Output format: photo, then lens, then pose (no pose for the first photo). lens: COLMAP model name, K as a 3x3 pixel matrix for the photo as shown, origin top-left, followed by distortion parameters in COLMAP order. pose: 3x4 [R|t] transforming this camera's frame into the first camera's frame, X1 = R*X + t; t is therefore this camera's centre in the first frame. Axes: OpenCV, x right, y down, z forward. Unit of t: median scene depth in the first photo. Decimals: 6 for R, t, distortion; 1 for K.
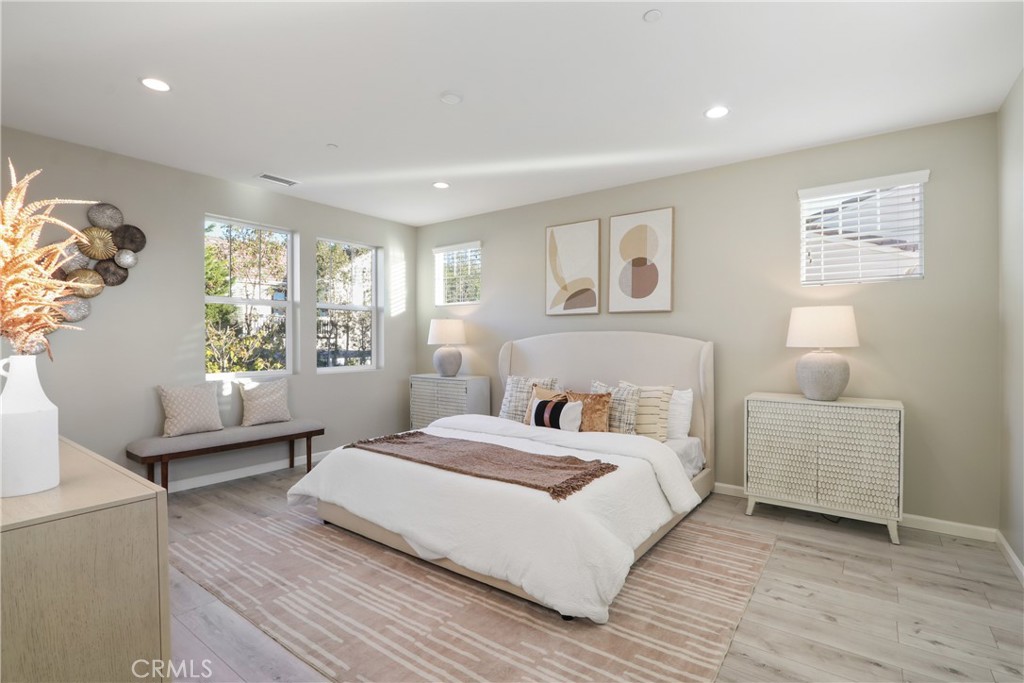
lens RADIAL K [[477.4, 0, 514.8], [0, 477.4, 342.7], [0, 0, 1]] dist [-0.012651, -0.000662]
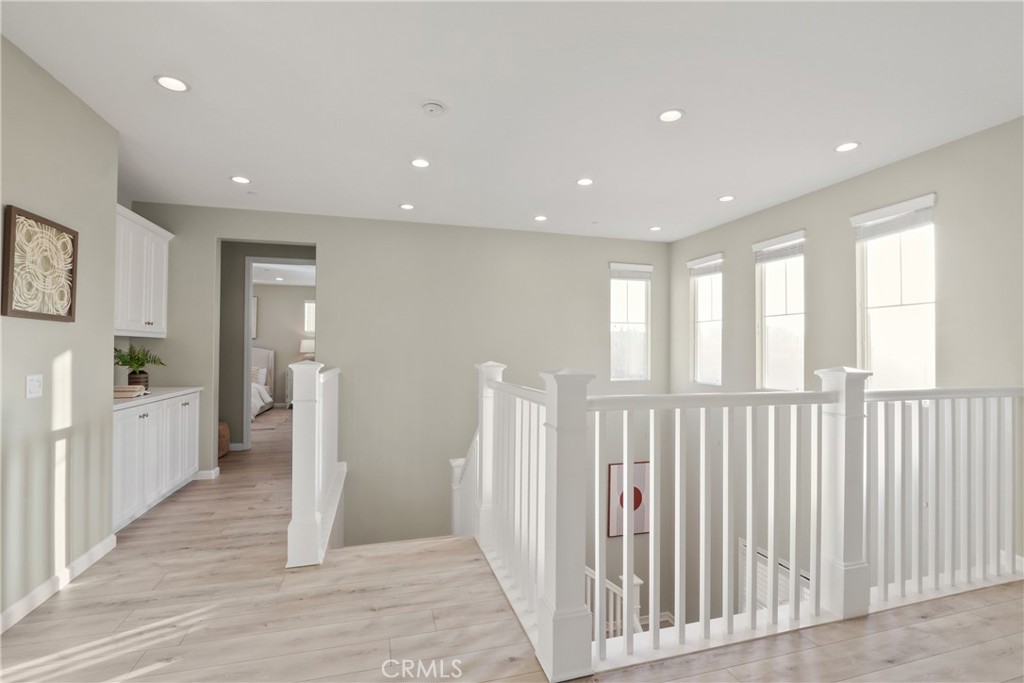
lens RADIAL K [[477.4, 0, 514.3], [0, 477.4, 344.5], [0, 0, 1]] dist [-0.012651, -0.000662]
pose [[0.600081, 0.014199, 0.799813, -0.965847], [-0.004947, 0.999889, -0.014039, -0.006409], [-0.799924, 0.004468, 0.600085, -1.784859]]
